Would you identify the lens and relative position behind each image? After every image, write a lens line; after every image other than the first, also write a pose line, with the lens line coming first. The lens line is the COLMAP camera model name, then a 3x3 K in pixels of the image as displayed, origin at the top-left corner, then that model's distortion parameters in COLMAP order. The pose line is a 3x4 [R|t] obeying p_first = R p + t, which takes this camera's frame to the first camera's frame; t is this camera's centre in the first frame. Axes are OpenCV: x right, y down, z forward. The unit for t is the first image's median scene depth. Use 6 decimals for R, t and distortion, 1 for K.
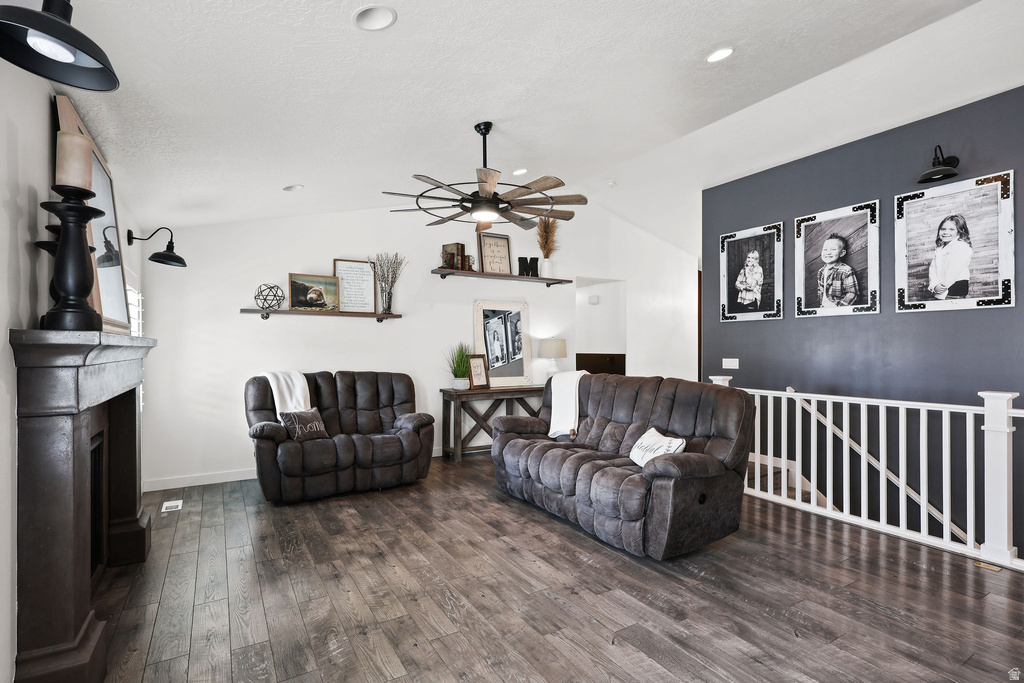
lens RADIAL K [[486.4, 0, 512.0], [0, 486.4, 348.3], [0, 0, 1]] dist [0.004789, -0.000169]
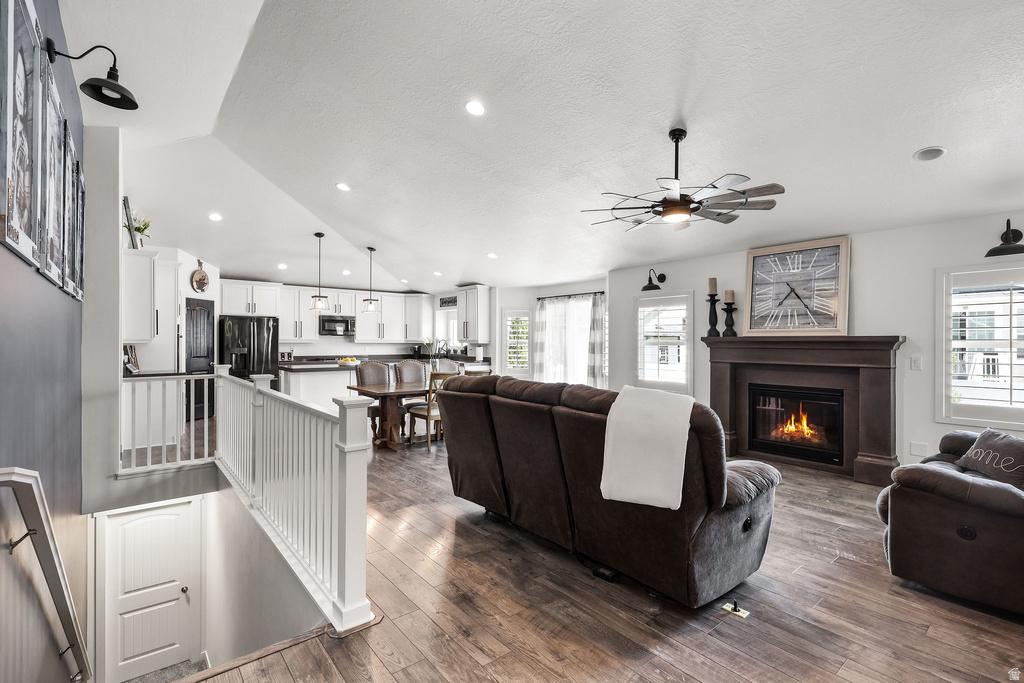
lens RADIAL K [[466.2, 0, 512.5], [0, 466.2, 338.3], [0, 0, 1]] dist [-0.001228, 0.002782]
pose [[-0.989764, -0.003431, -0.142674, 0.337099], [-0.002542, 0.999976, -0.006413, -0.001058], [0.142693, -0.005984, -0.989749, 1.479678]]
